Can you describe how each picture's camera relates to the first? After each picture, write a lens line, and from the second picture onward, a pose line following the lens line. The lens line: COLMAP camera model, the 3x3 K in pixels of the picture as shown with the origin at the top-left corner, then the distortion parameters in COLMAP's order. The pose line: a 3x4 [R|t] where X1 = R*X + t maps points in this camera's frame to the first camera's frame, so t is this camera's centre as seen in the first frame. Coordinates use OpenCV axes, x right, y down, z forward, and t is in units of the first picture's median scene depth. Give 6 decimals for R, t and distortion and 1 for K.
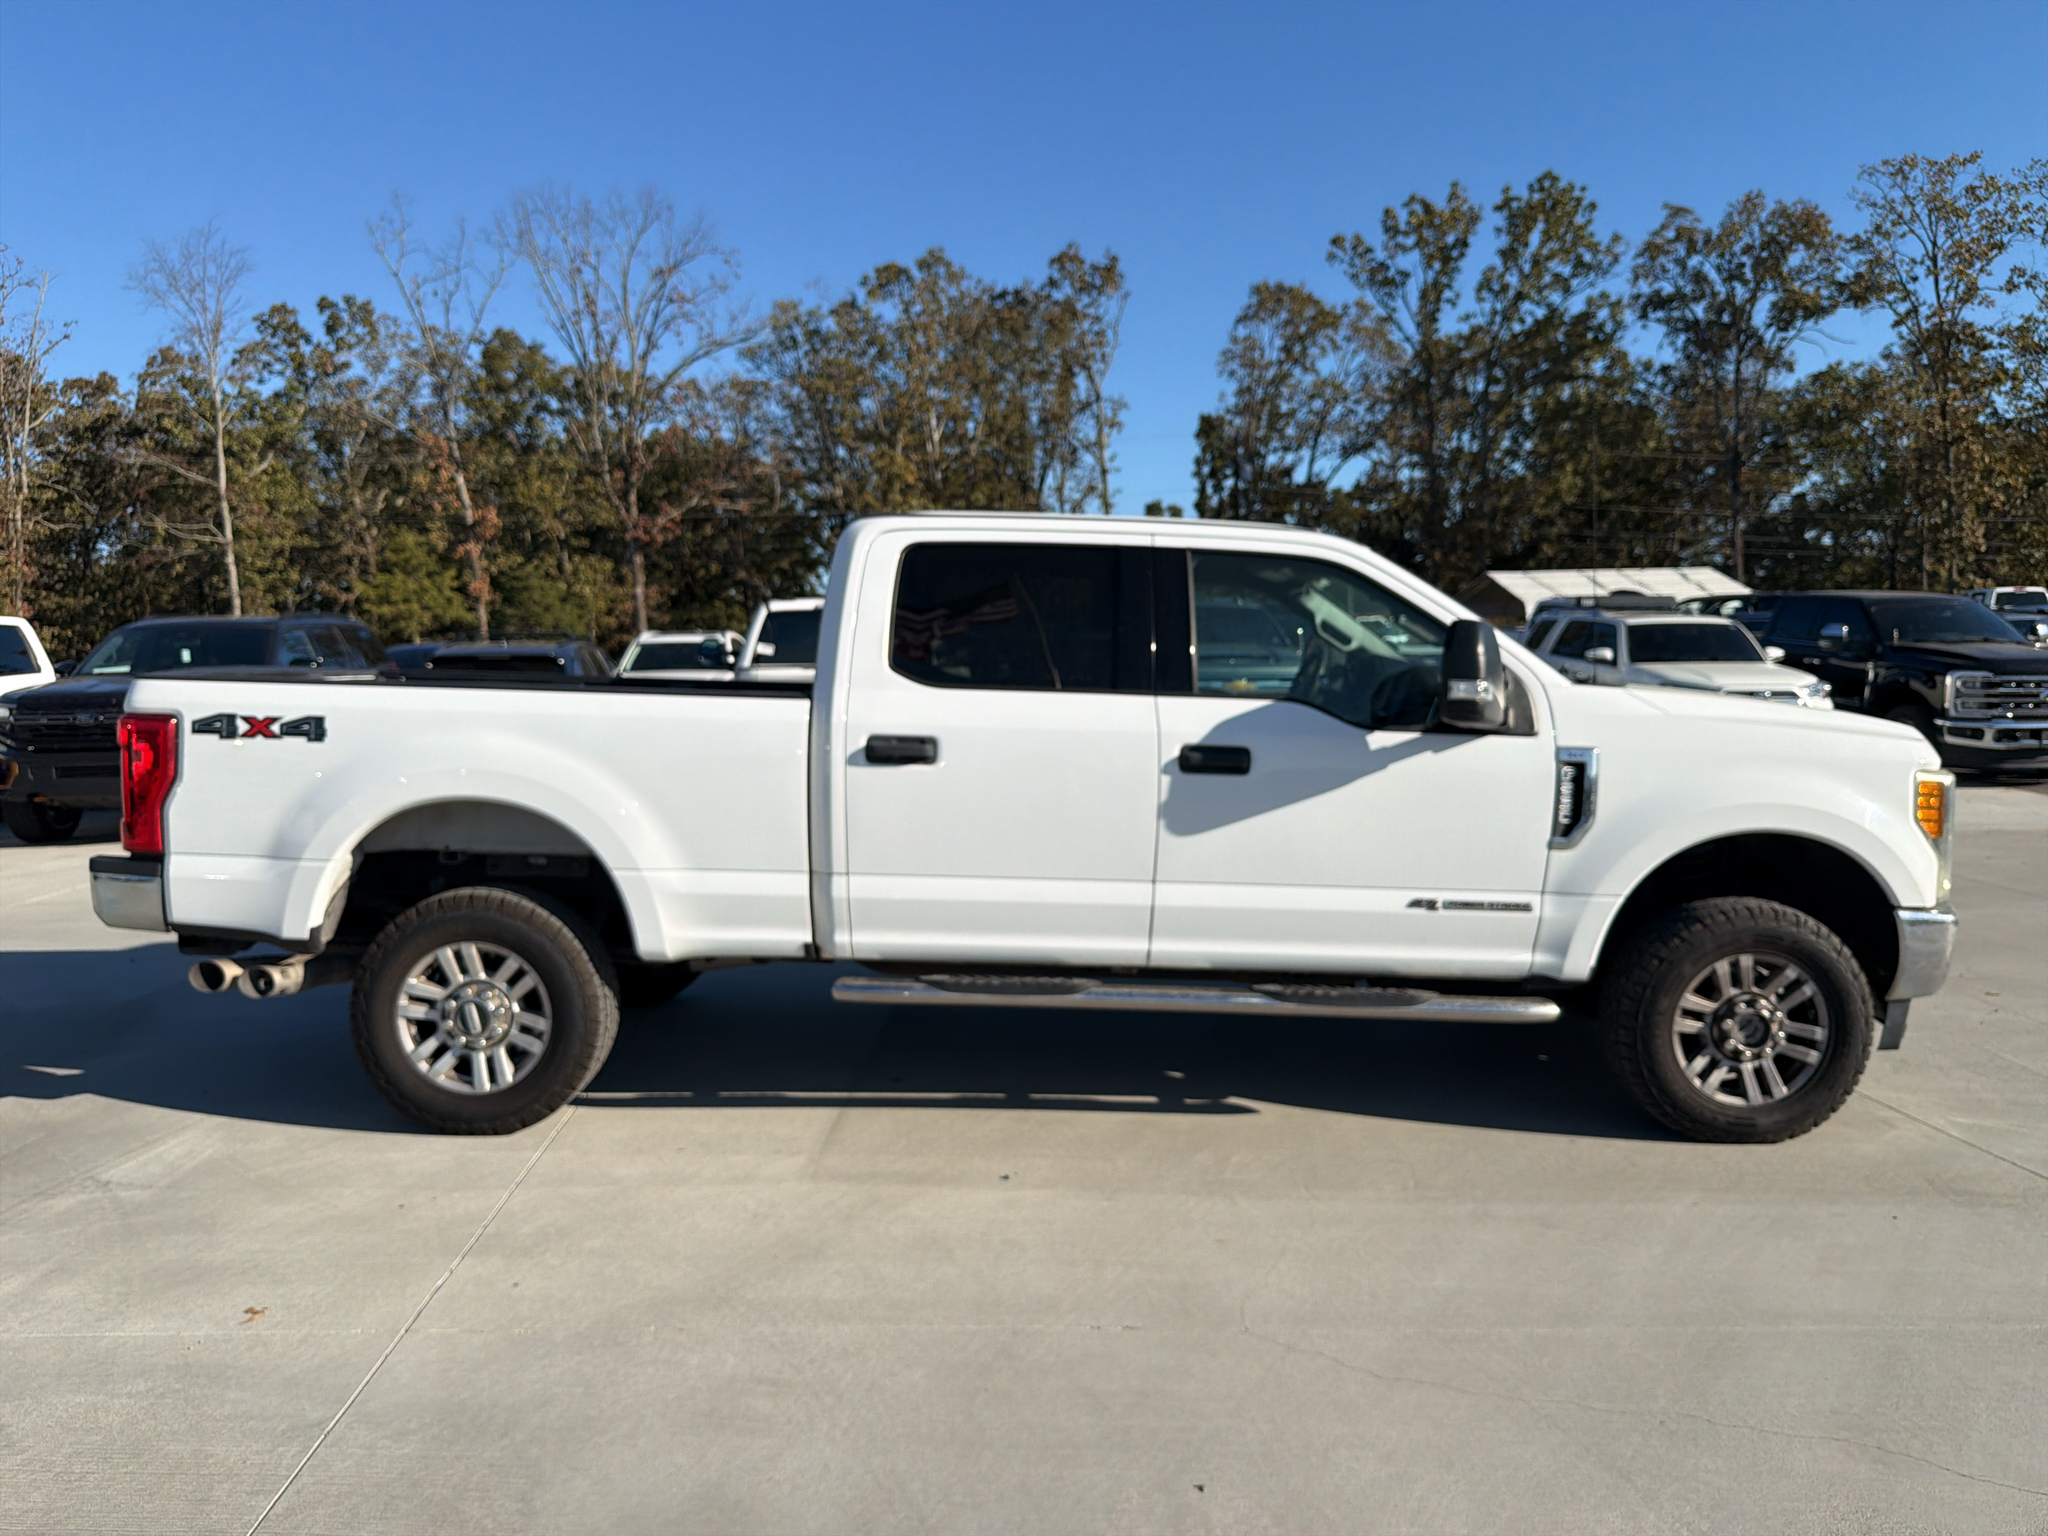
lens RADIAL K [[1546.2, 0, 1014.8], [0, 1546.2, 765.9], [0, 0, 1]] dist [-0.017050, 0.003113]
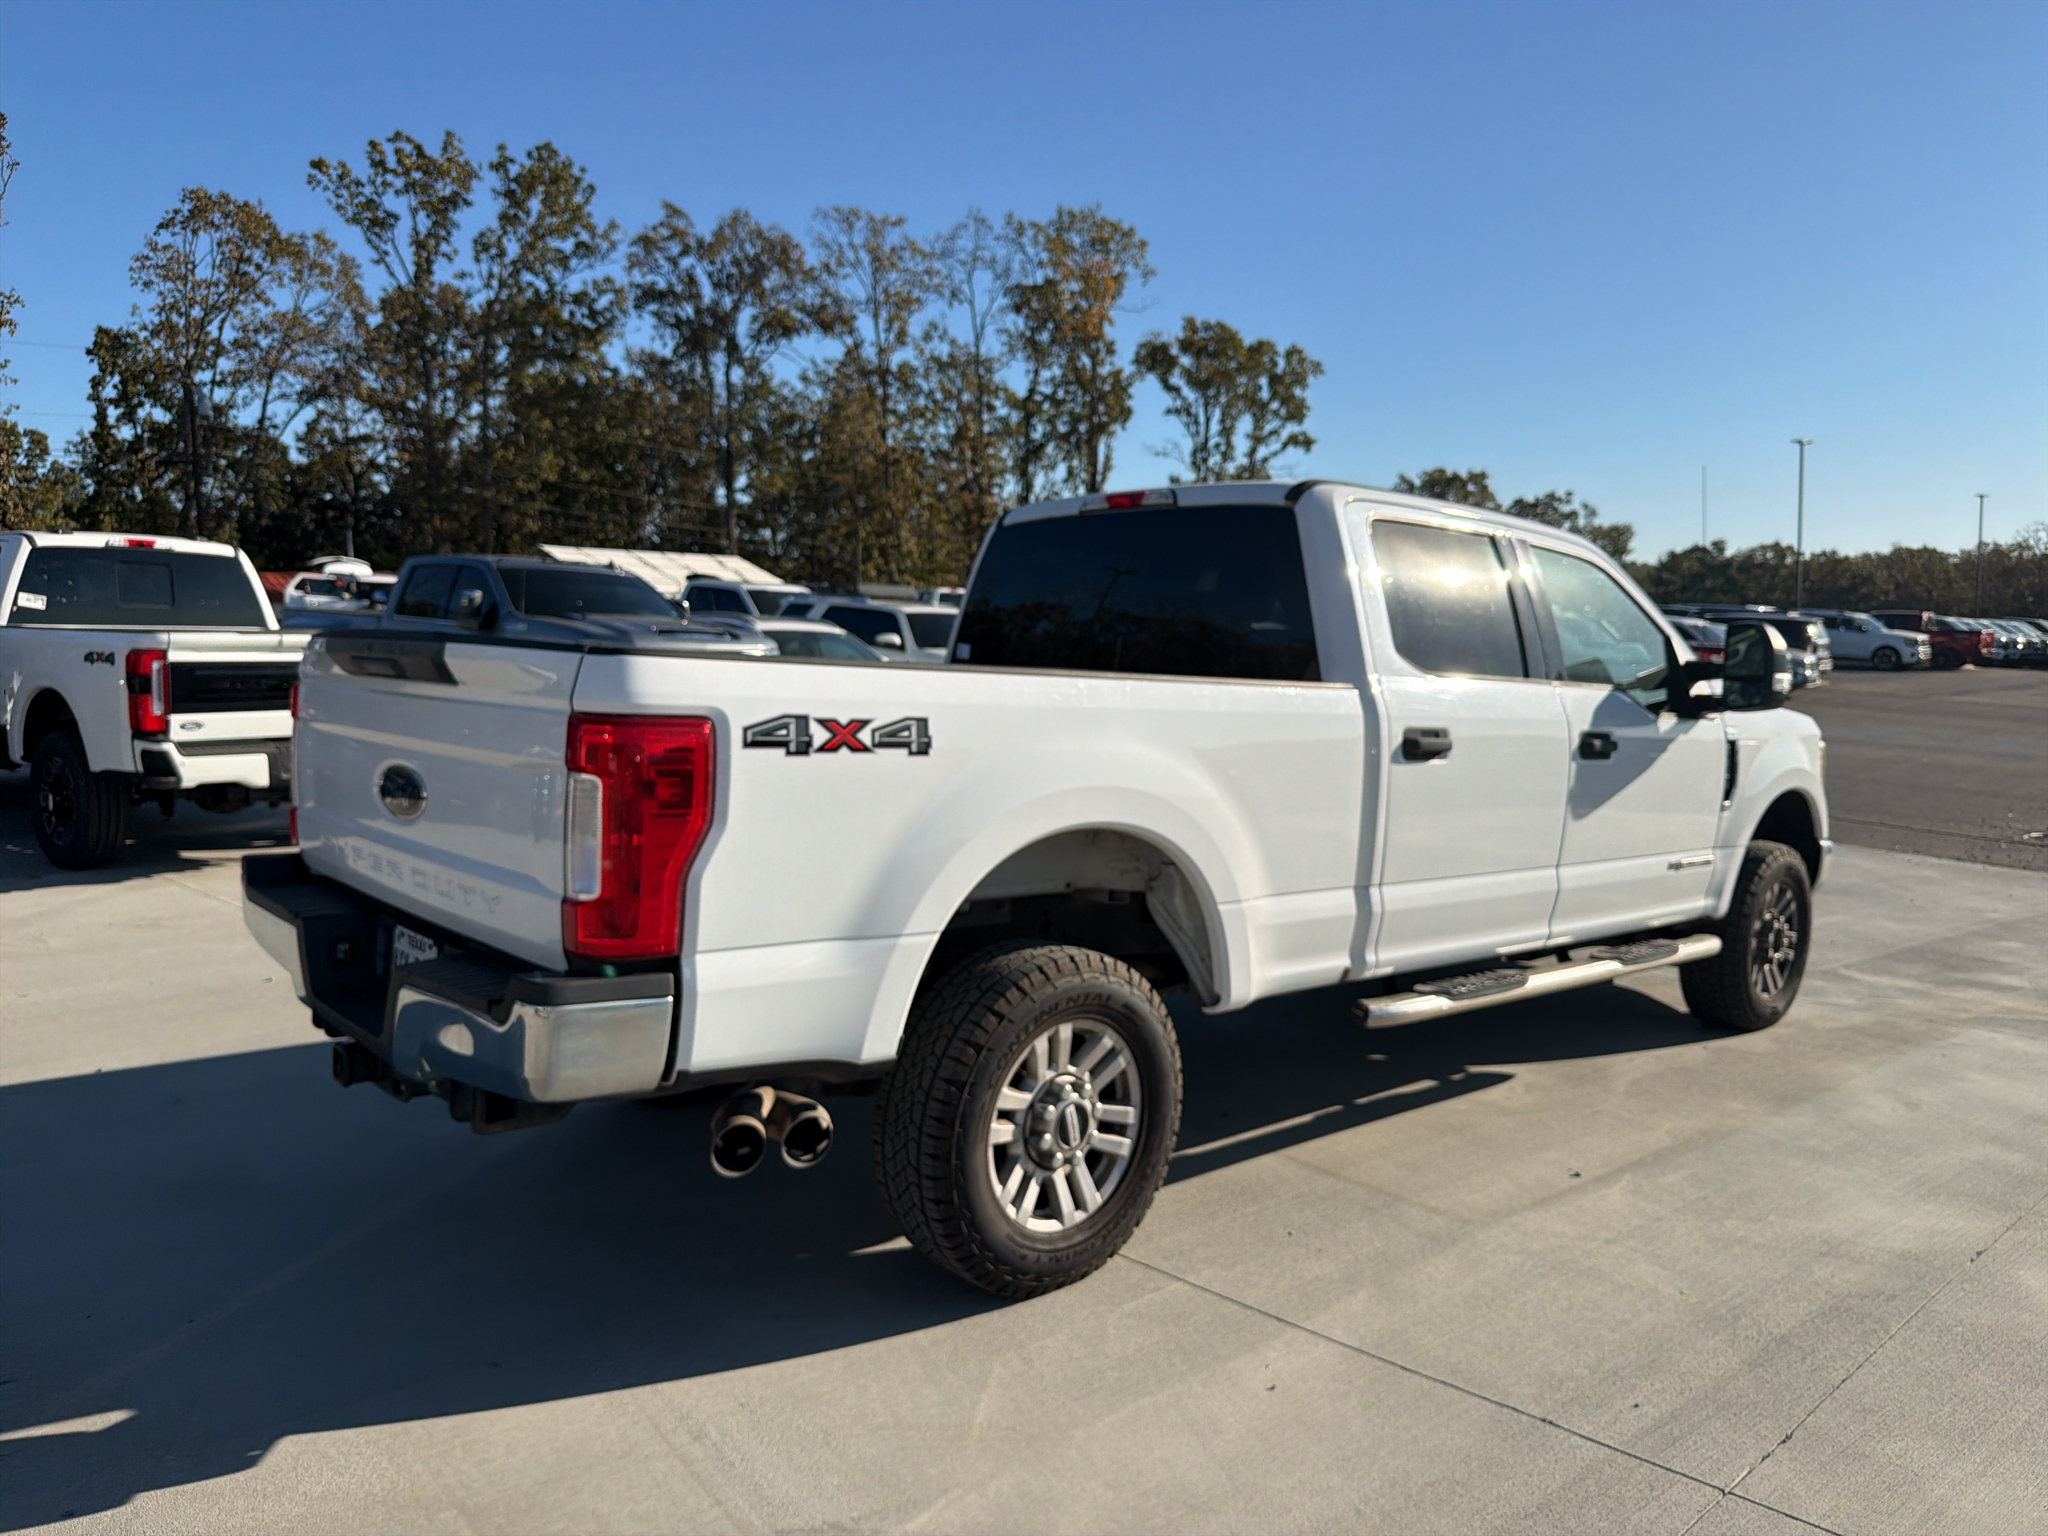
lens RADIAL K [[1546.2, 0, 1014.8], [0, 1546.2, 765.9], [0, 0, 1]] dist [-0.017050, 0.003113]
pose [[0.706863, -0.032857, 0.706587, -0.153161], [0.021186, 0.999456, 0.025281, -0.004675], [-0.707034, -0.002901, 0.707174, 0.086012]]
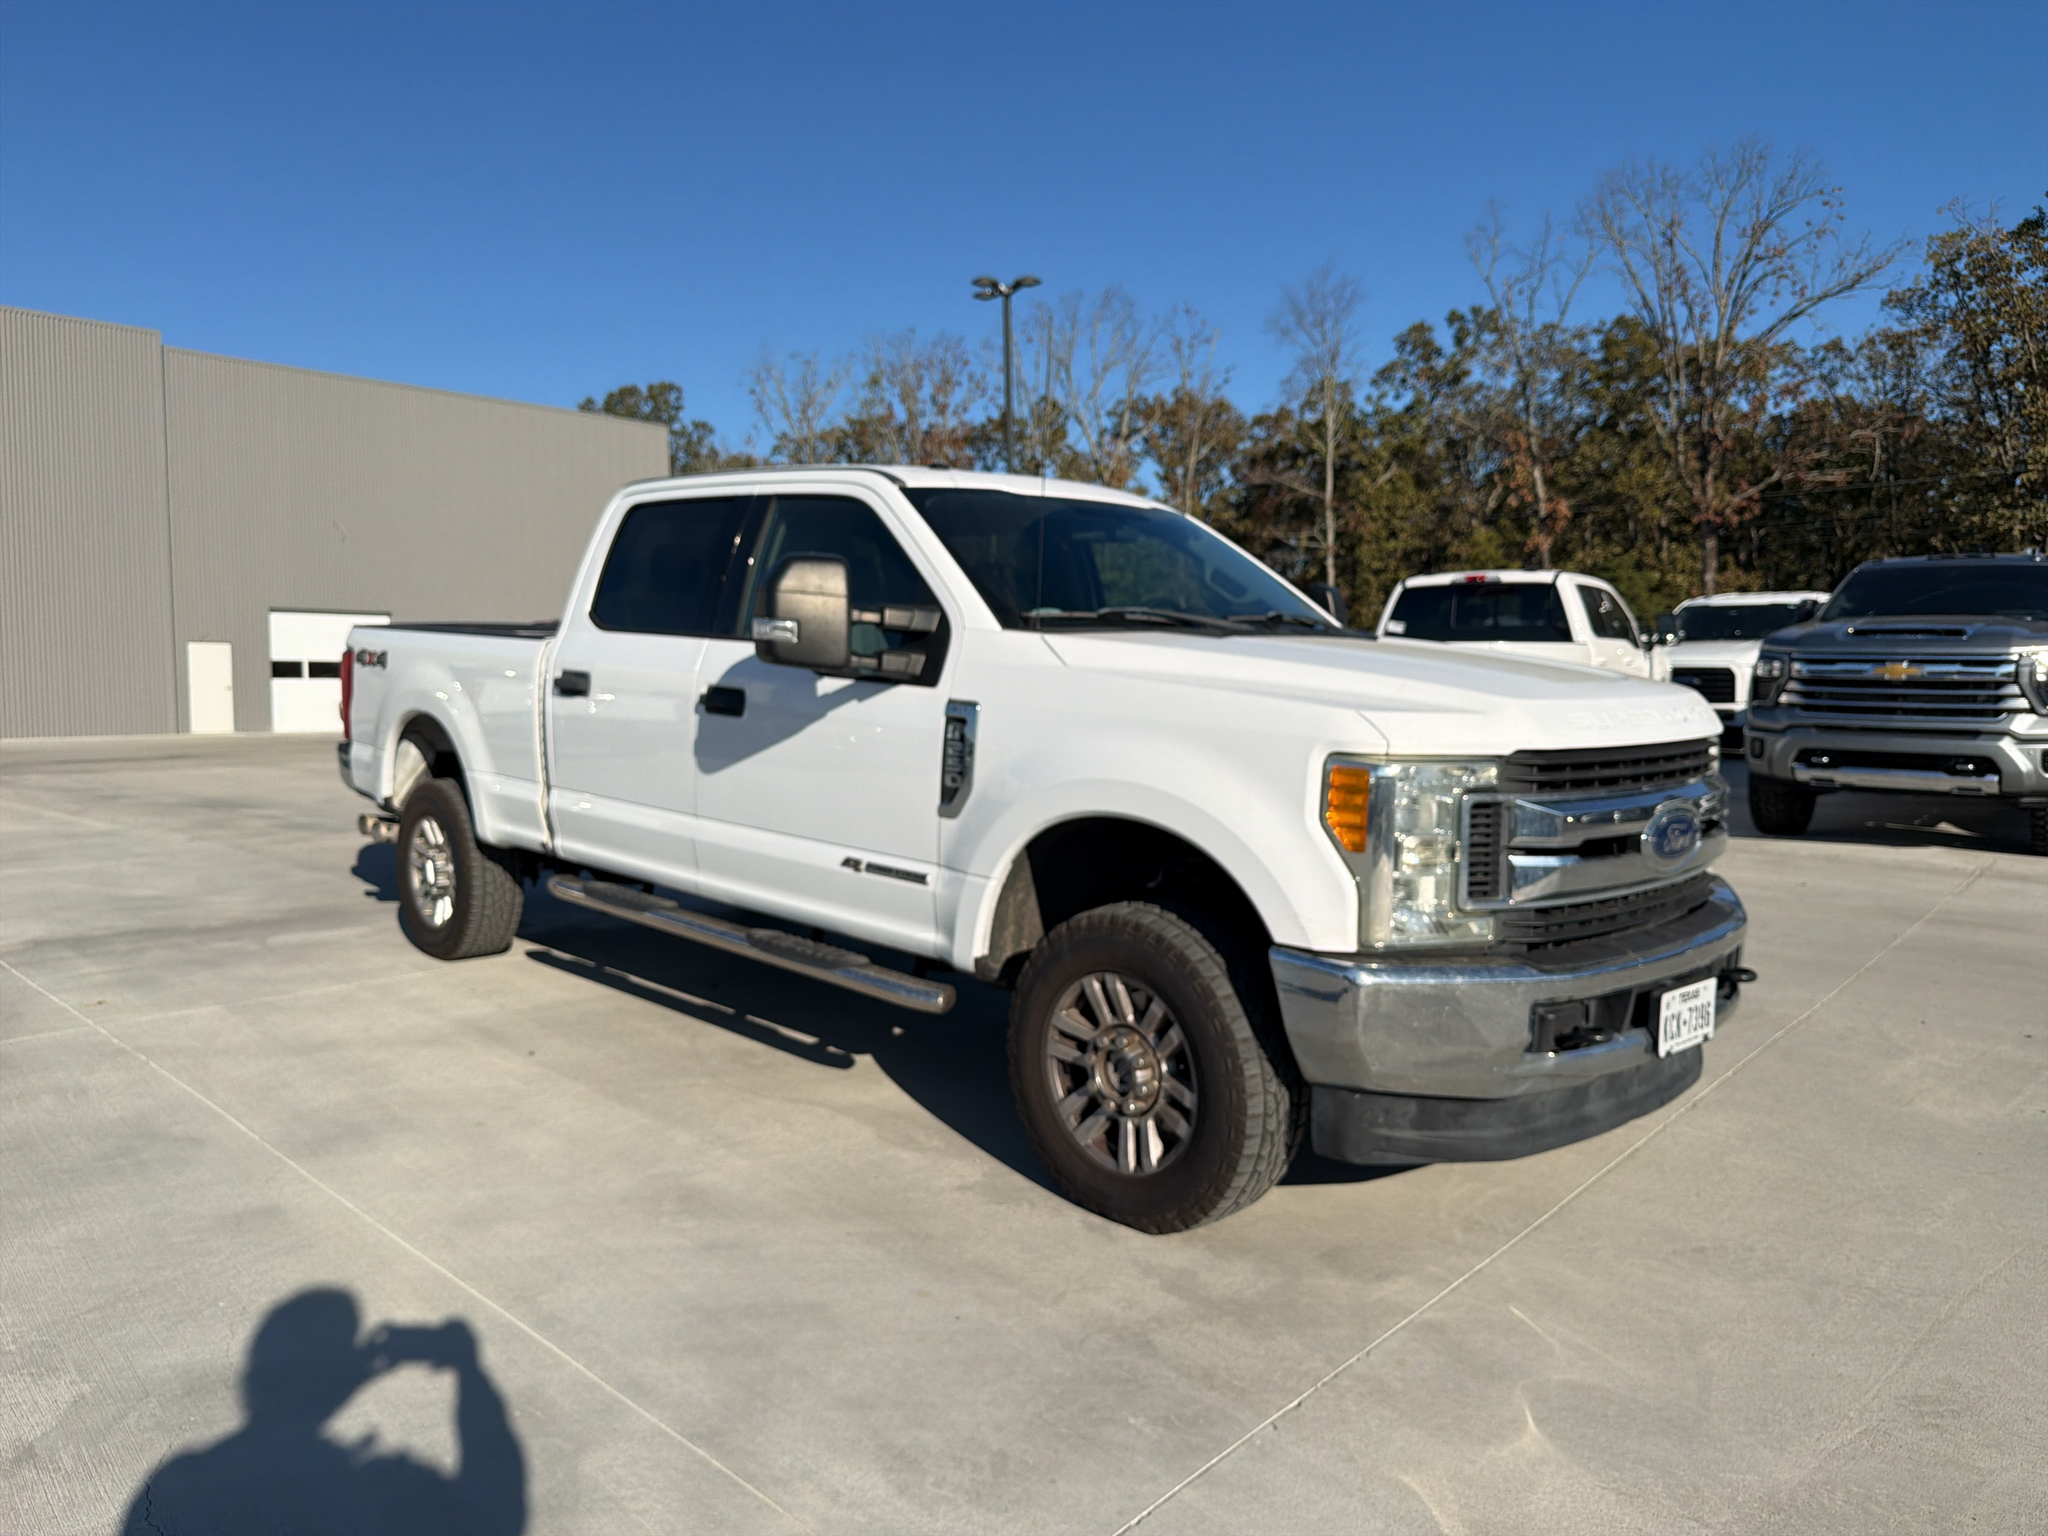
lens RADIAL K [[1546.2, 0, 1014.8], [0, 1546.2, 765.9], [0, 0, 1]] dist [-0.017050, 0.003113]
pose [[0.691684, 0.051699, -0.720348, 0.165729], [-0.051613, 0.998423, 0.022098, 0.000754], [0.720354, 0.021894, 0.693261, 0.069288]]
